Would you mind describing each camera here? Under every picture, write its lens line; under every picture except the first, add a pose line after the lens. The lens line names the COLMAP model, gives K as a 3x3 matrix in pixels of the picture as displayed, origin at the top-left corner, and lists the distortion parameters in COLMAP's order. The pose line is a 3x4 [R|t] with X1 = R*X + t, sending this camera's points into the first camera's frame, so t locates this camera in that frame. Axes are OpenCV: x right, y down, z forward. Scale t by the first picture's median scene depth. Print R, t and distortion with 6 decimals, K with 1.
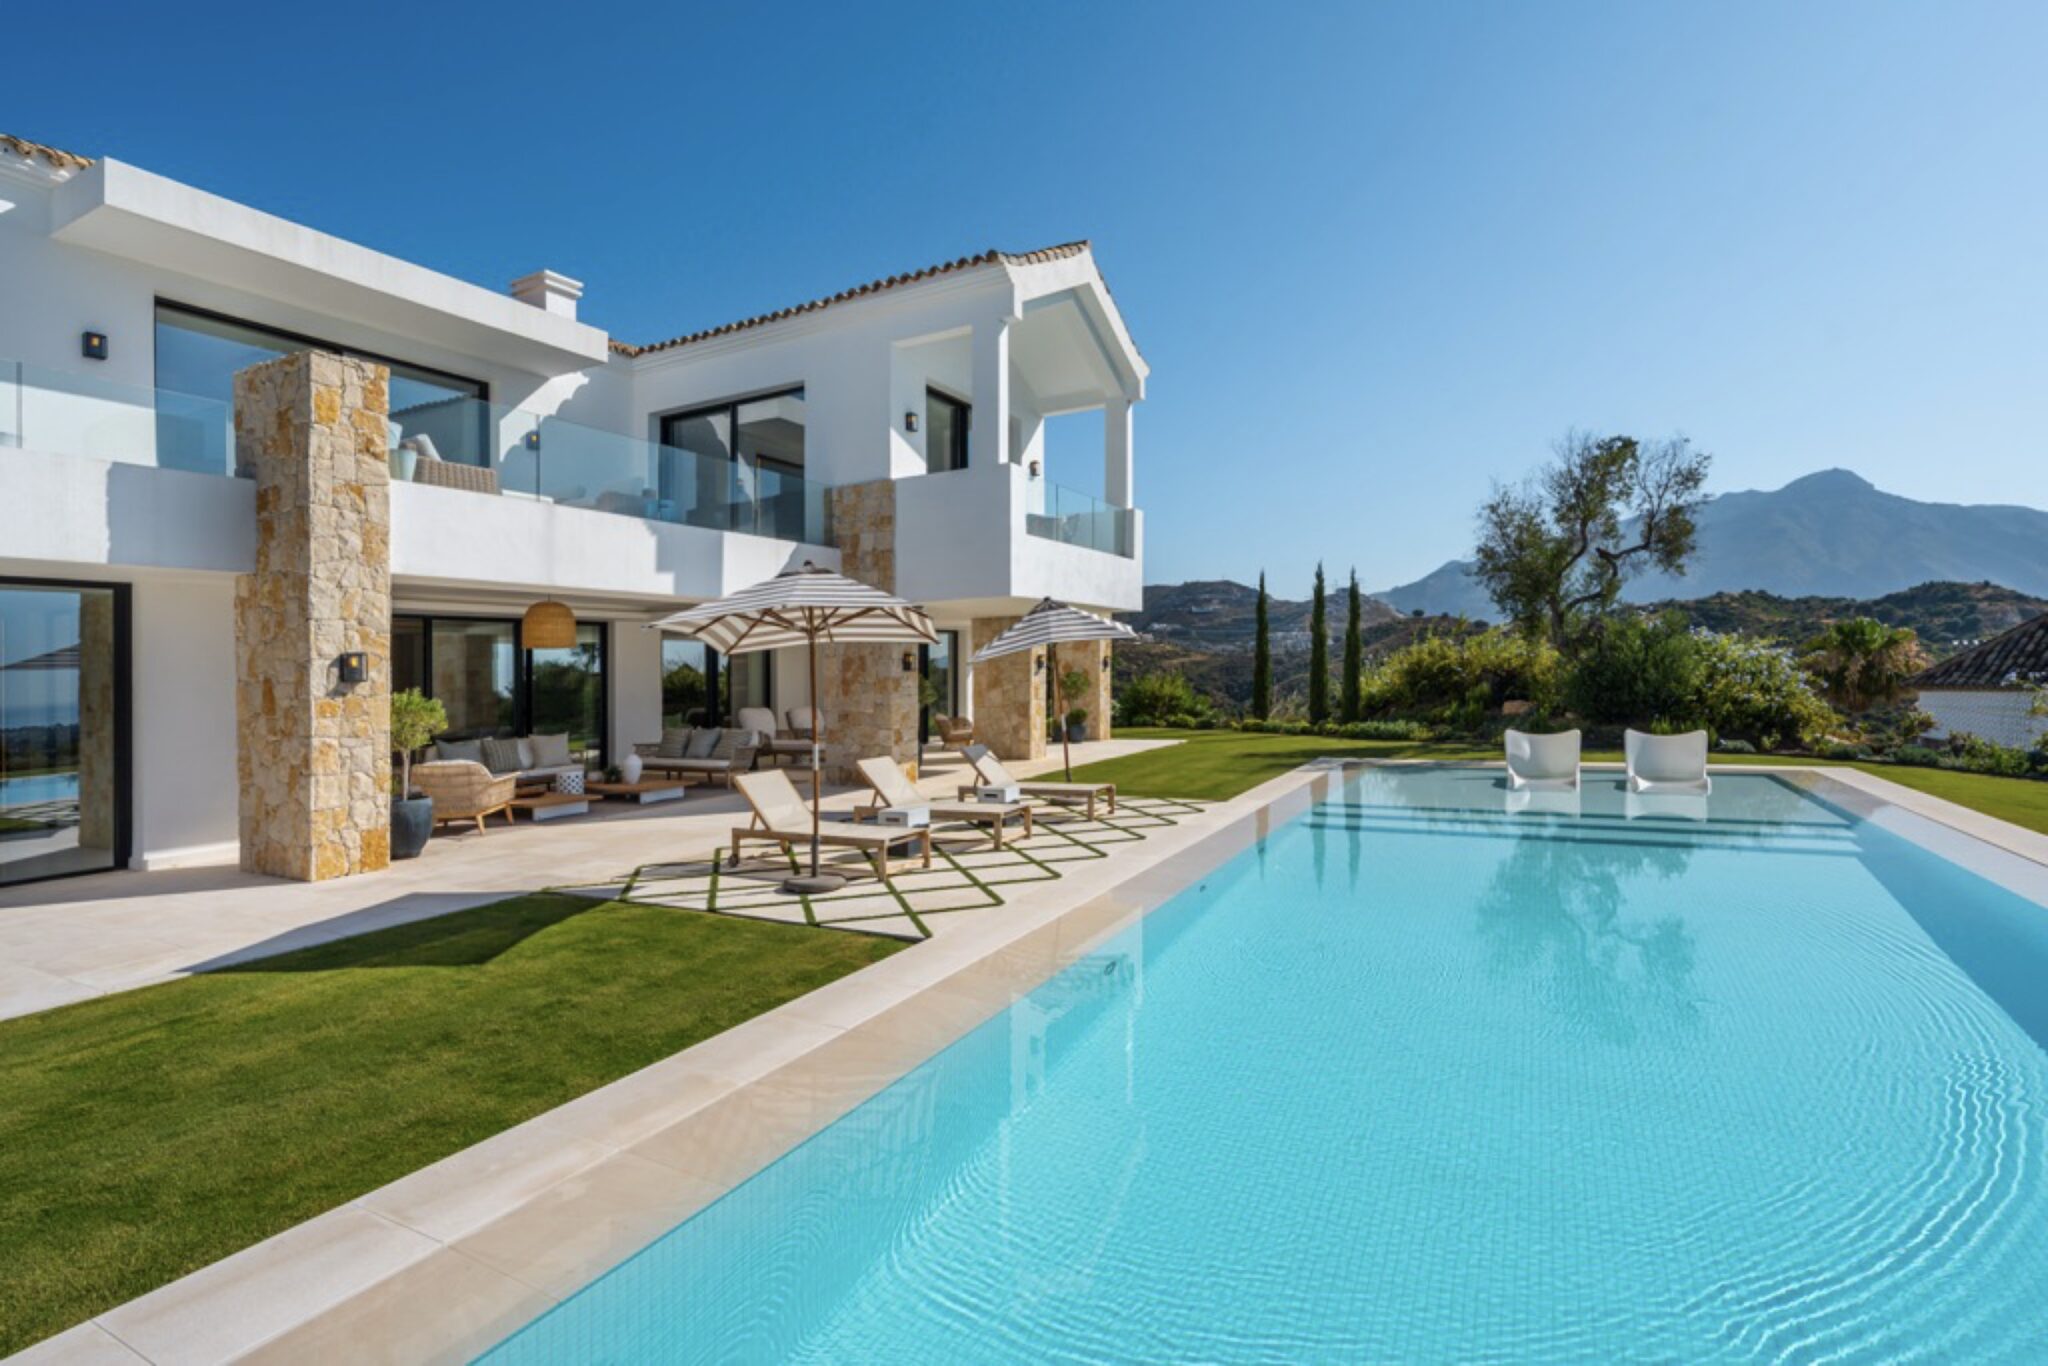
lens RADIAL K [[952.5, 0, 1024.0], [0, 952.5, 683.0], [0, 0, 1]] dist [-0.000594, -0.000198]
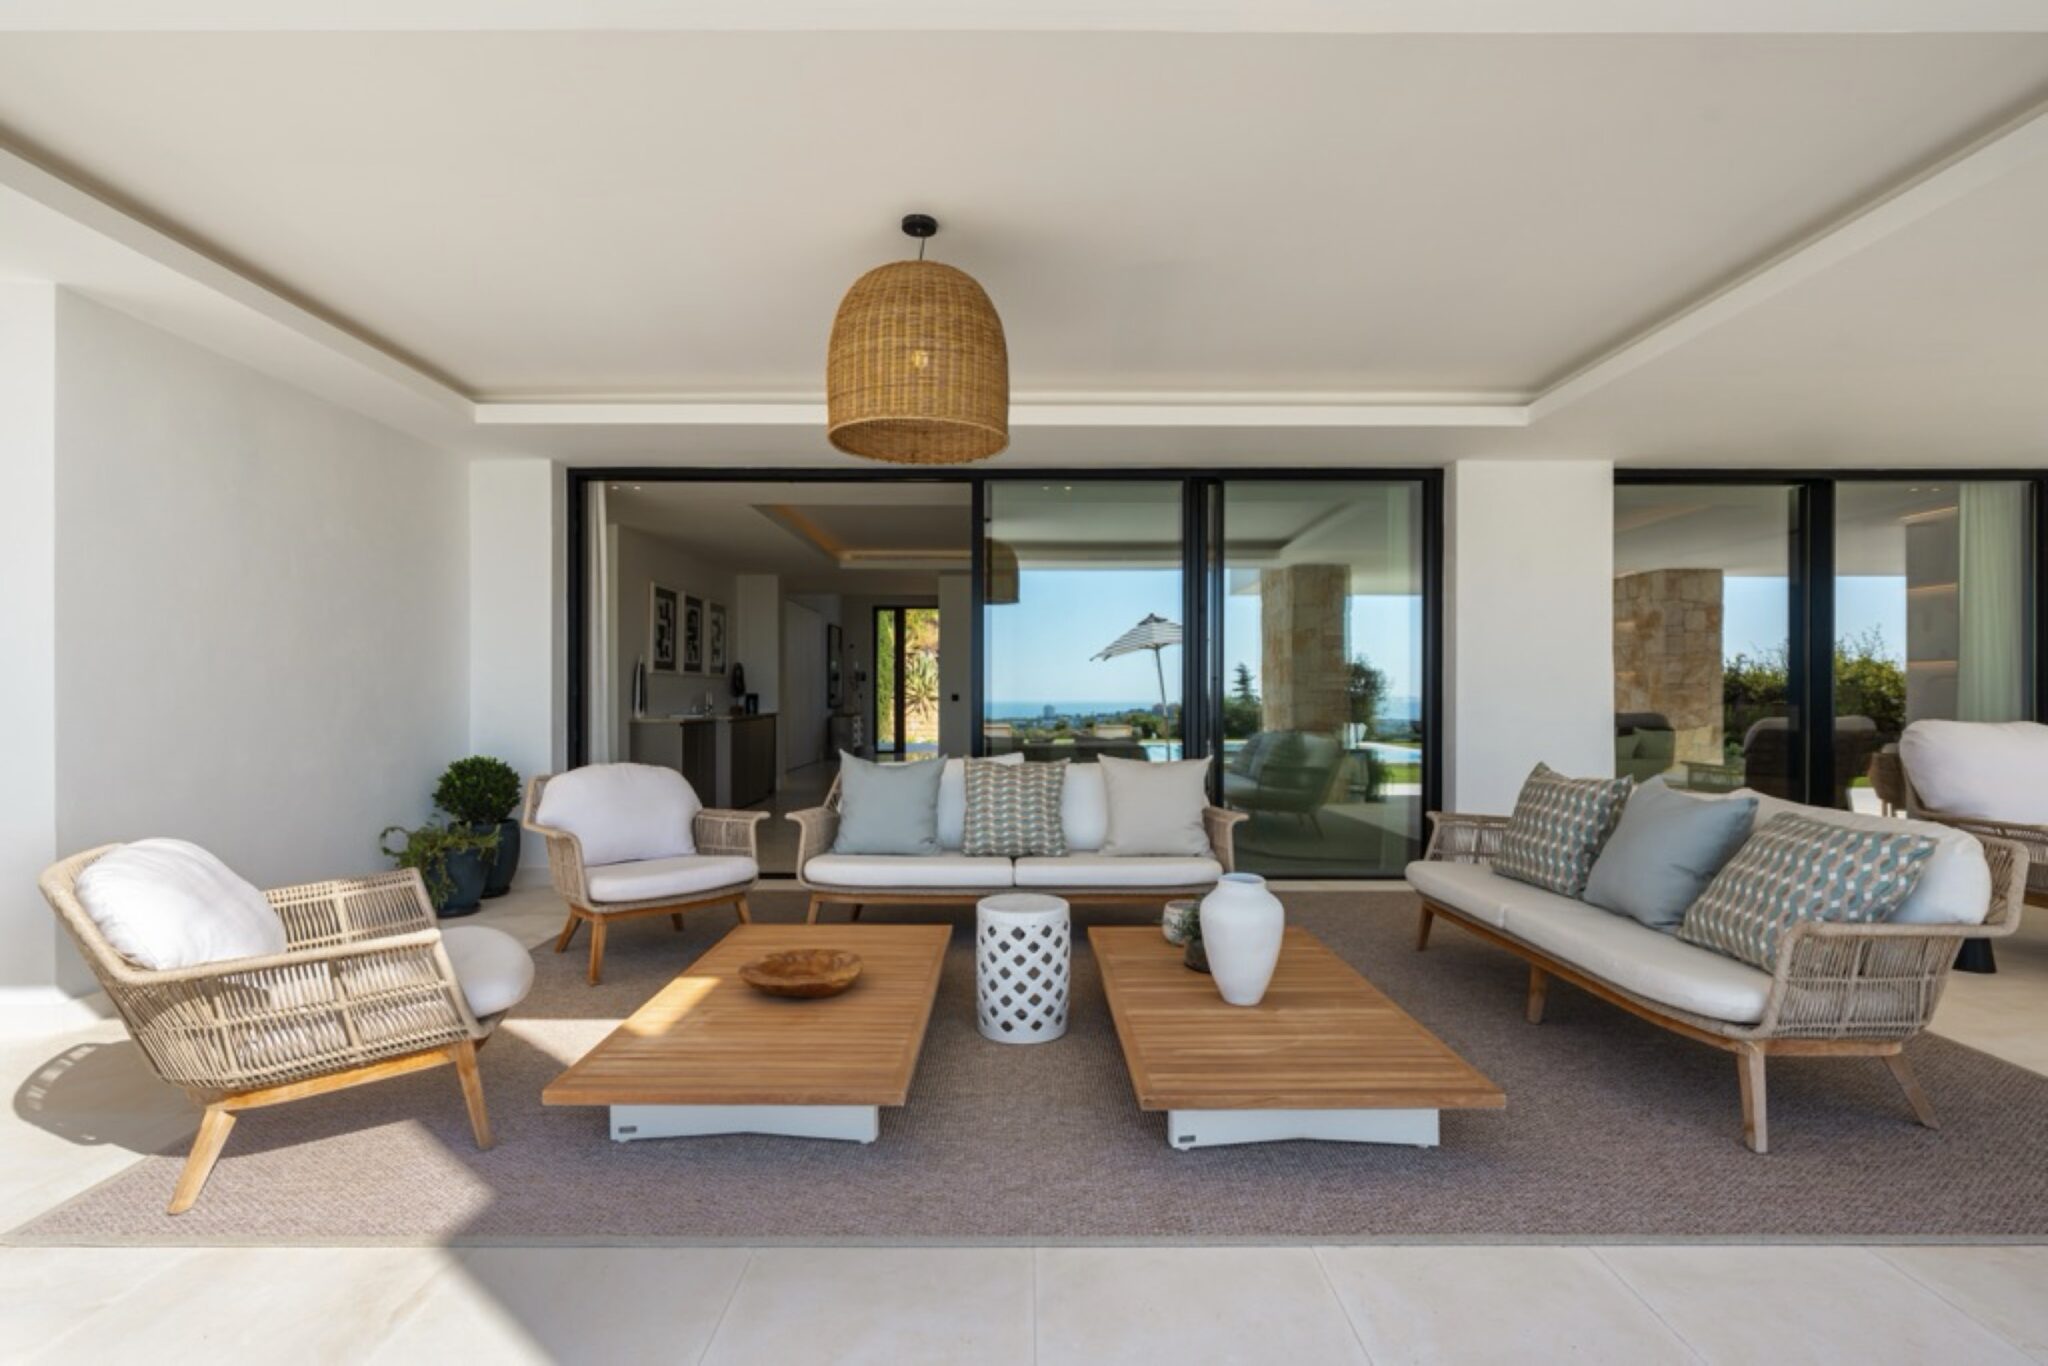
lens RADIAL K [[952.5, 0, 1024.0], [0, 952.5, 683.0], [0, 0, 1]] dist [-0.000594, -0.000198]
pose [[0.476638, 0.019220, -0.878890, -0.222060], [-0.027037, 0.999609, 0.007197, 0.025611], [0.878684, 0.020332, 0.476971, 0.801415]]
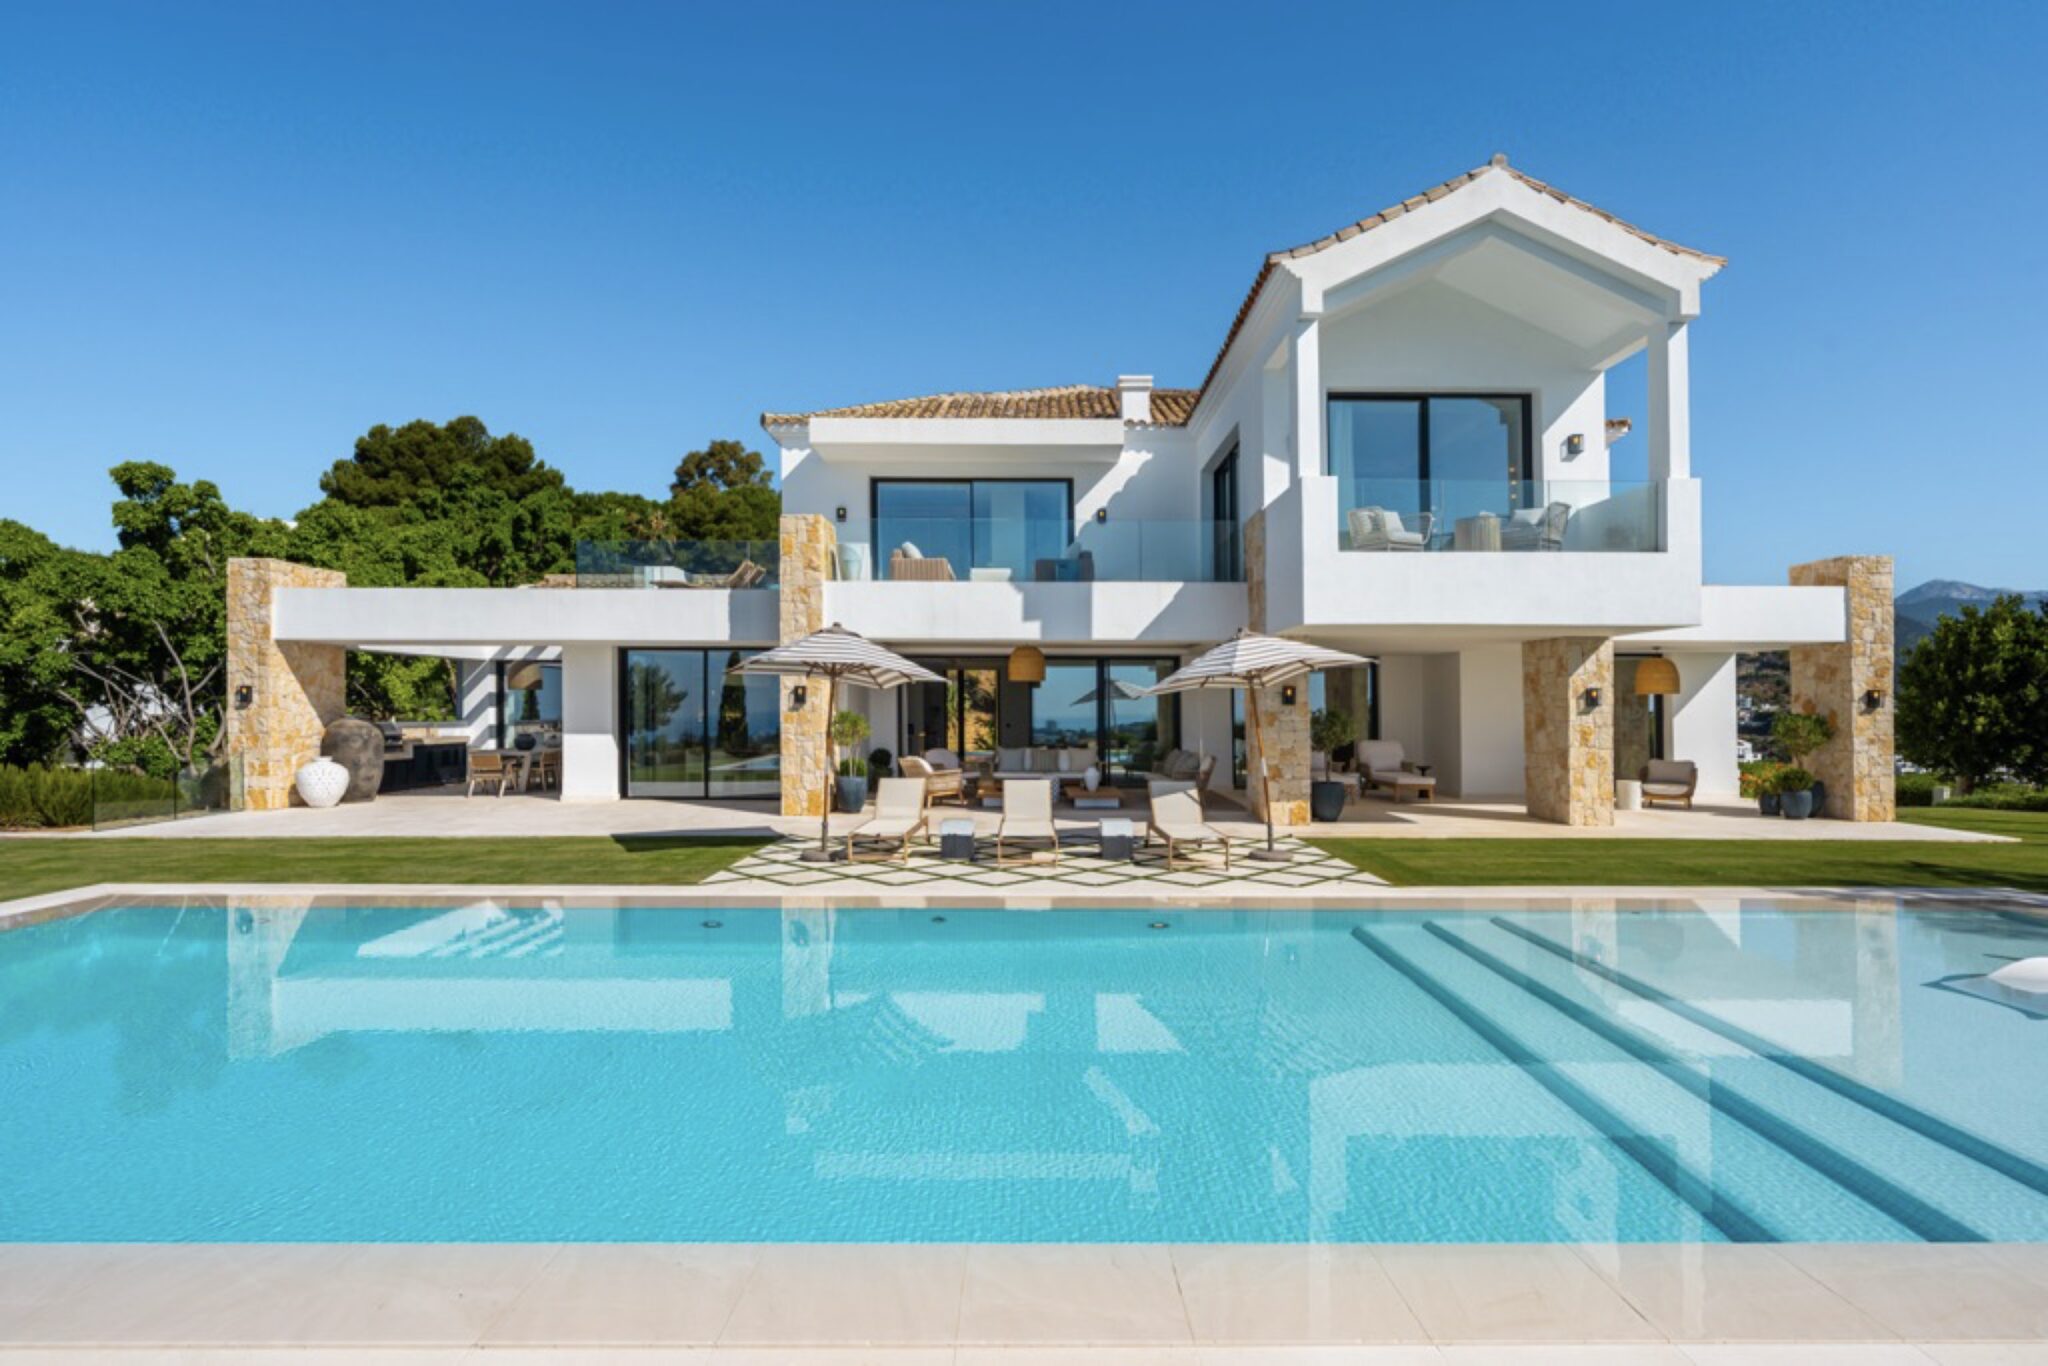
lens RADIAL K [[1001.5, 0, 1024.0], [0, 1001.5, 683.0], [0, 0, 1]] dist [0.000312, 0.000077]
pose [[0.475625, 0.006934, -0.879621, 0.640733], [-0.026499, 0.999628, -0.006449, -0.021434], [0.879249, 0.026376, 0.475632, 0.297456]]
